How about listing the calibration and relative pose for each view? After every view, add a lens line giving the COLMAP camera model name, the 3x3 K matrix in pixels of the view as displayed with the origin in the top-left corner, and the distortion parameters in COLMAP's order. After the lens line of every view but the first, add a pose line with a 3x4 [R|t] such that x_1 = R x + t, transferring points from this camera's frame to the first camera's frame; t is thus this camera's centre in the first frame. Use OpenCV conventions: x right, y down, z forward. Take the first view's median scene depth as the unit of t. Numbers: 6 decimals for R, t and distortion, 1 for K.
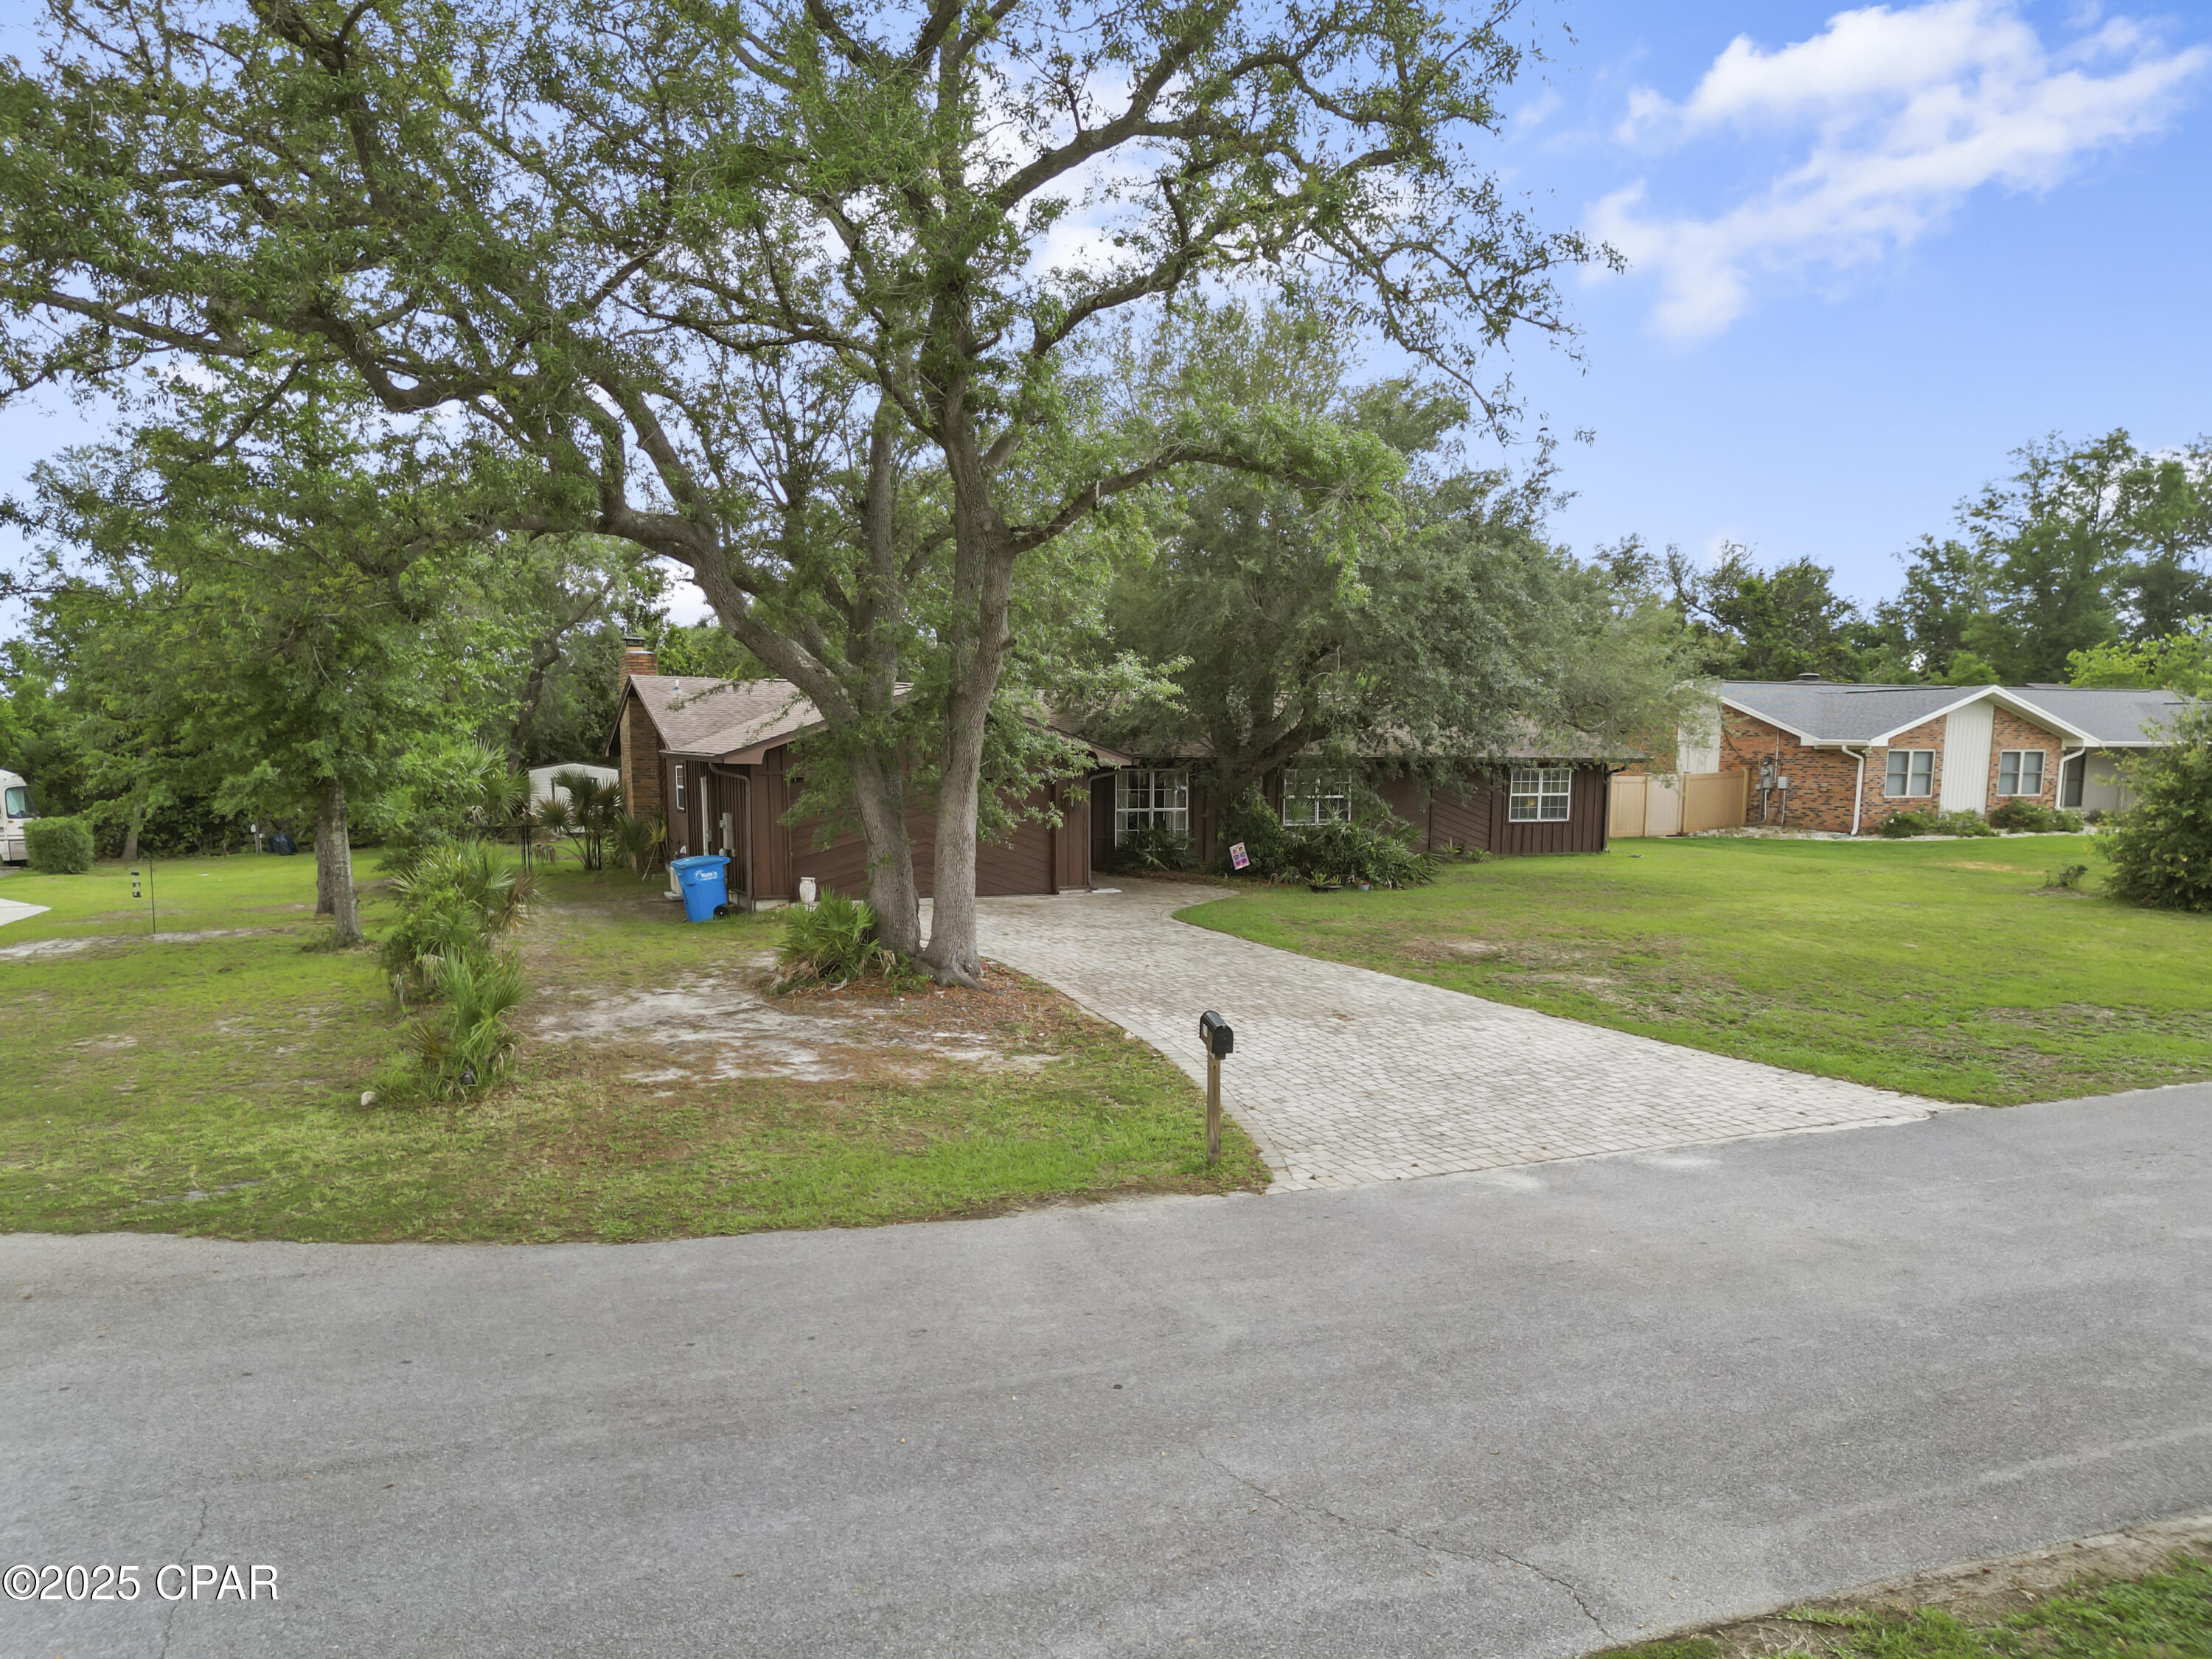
lens RADIAL K [[1596.7, 0, 1107.0], [0, 1596.7, 1096.9], [0, 0, 1]] dist [0.006444, -0.002360]
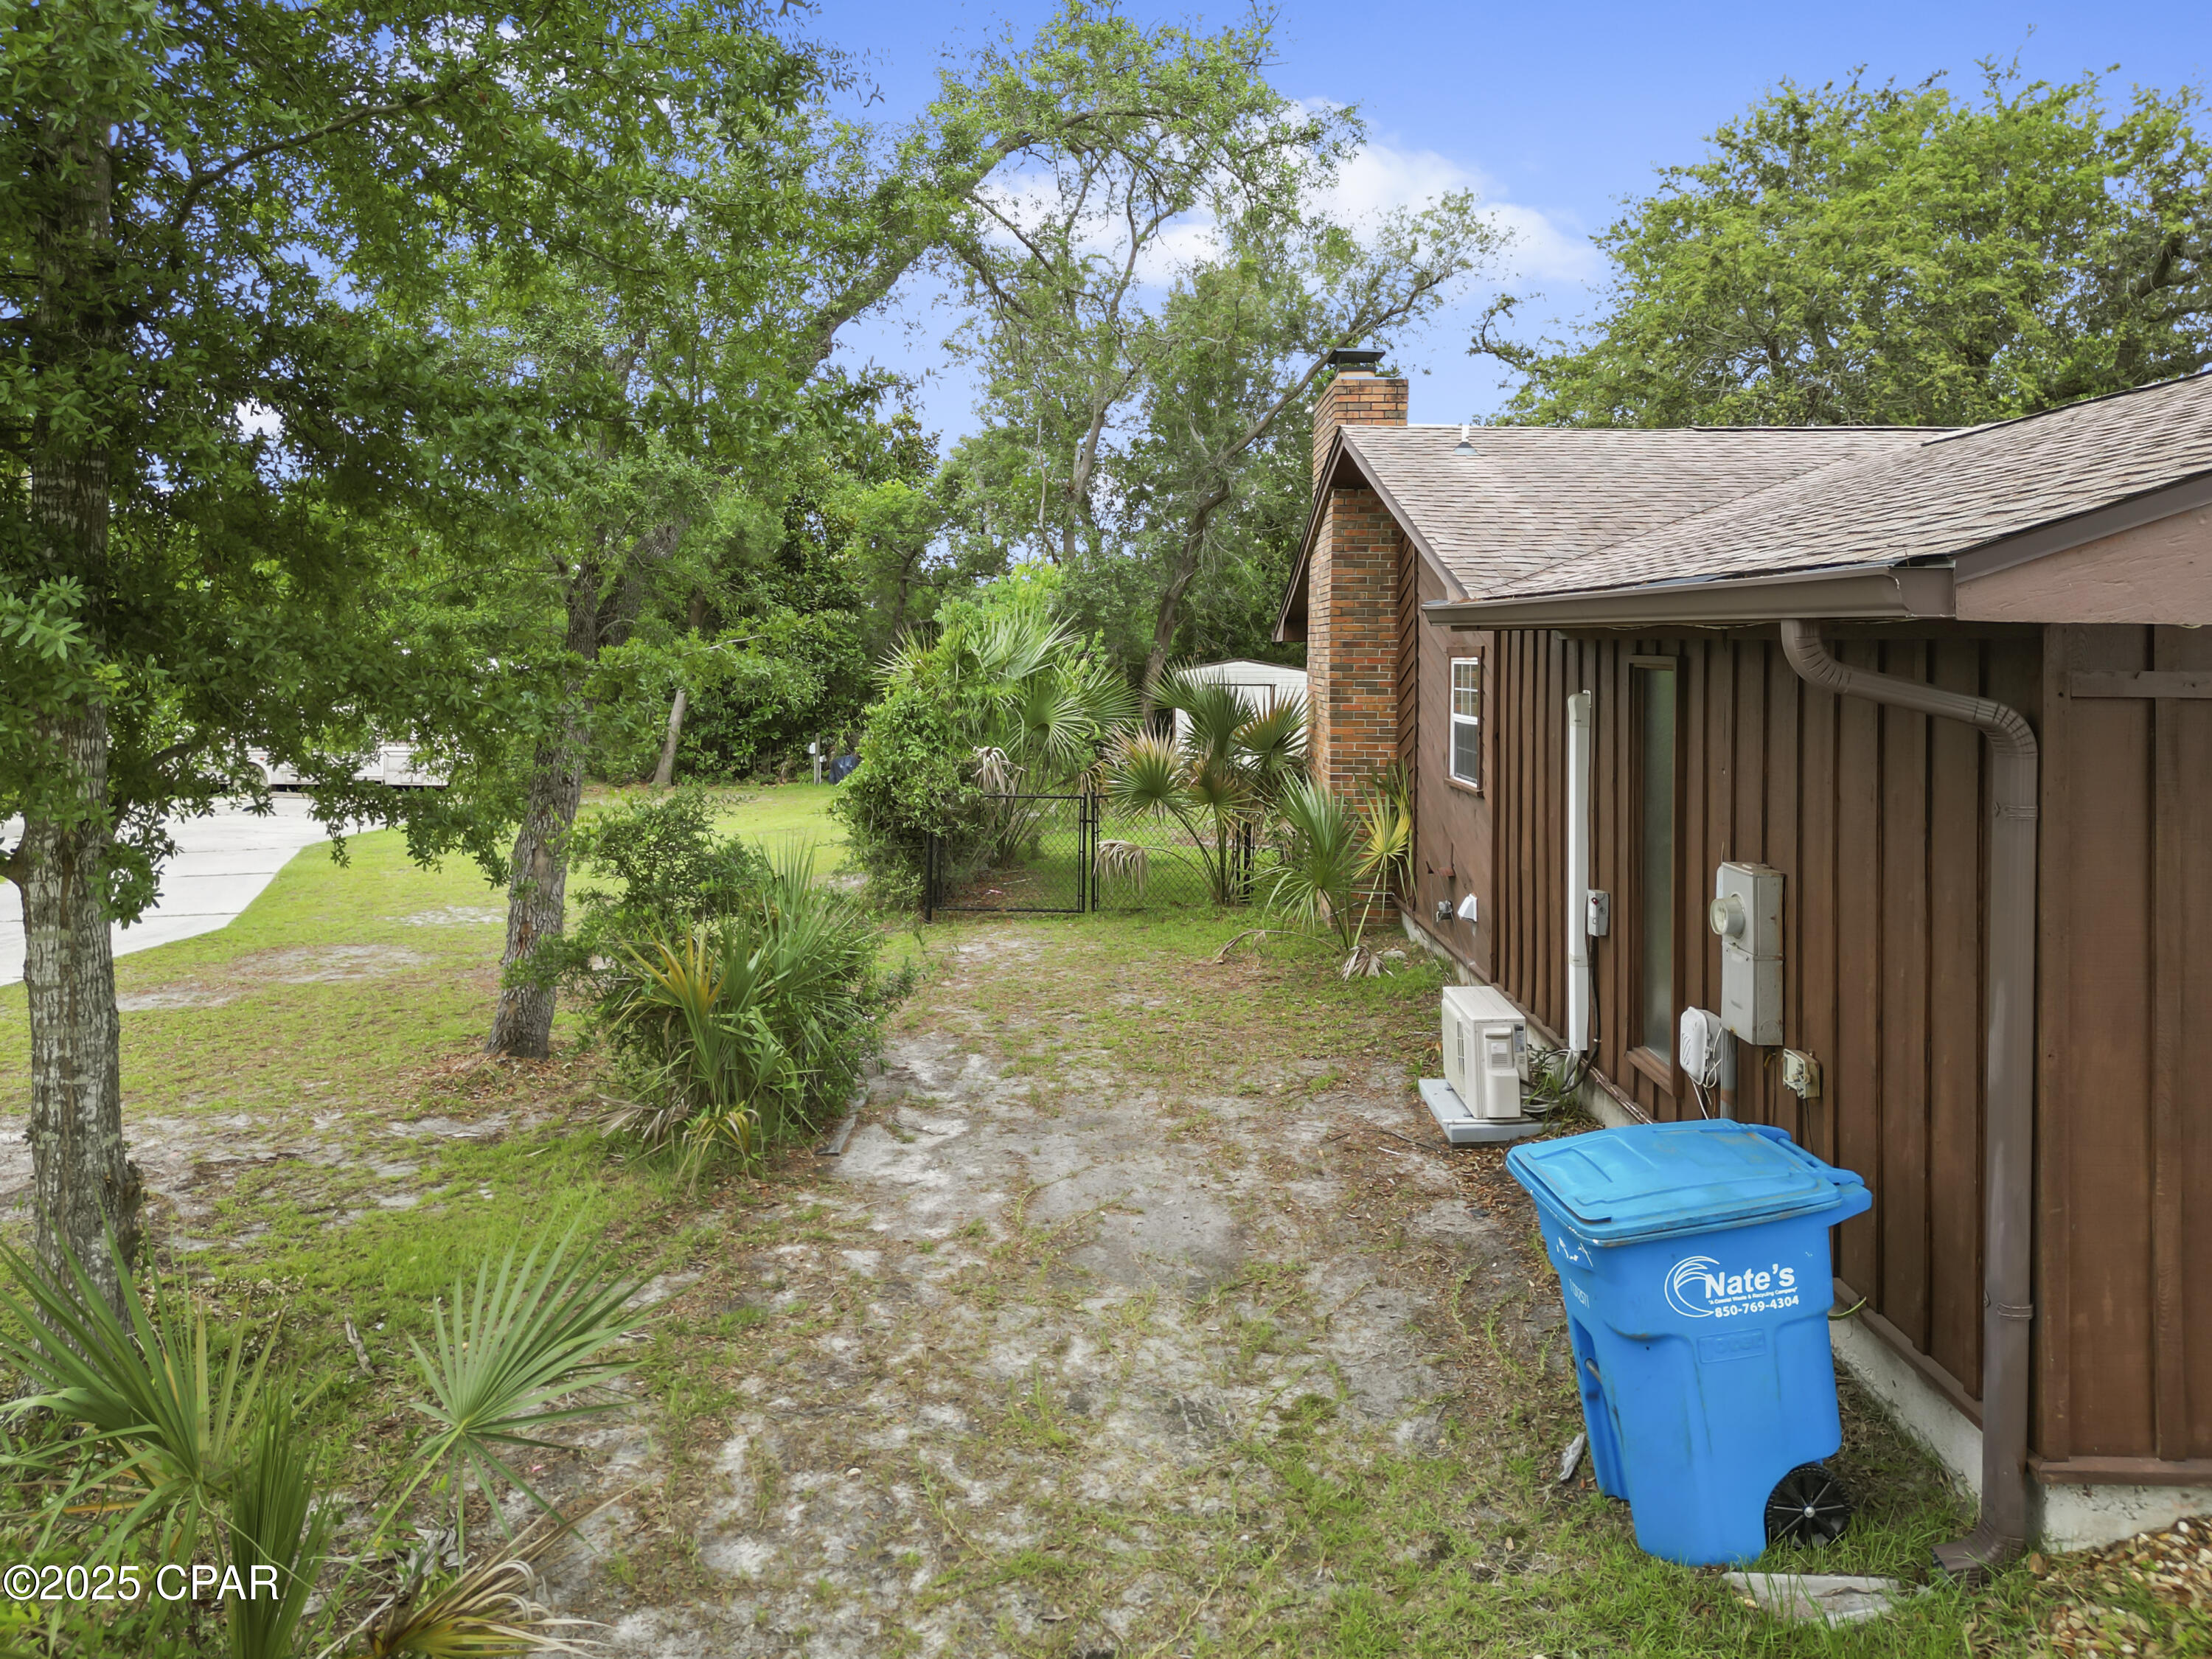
lens RADIAL K [[1643.0, 0, 1086.5], [0, 1643.0, 663.5], [0, 0, 1]] dist [0.014543, -0.001225]
pose [[0.909460, 0.003843, -0.415775, -0.208968], [-0.089692, 0.978228, -0.187151, -0.142048], [0.406003, 0.207498, 0.890003, 0.699116]]
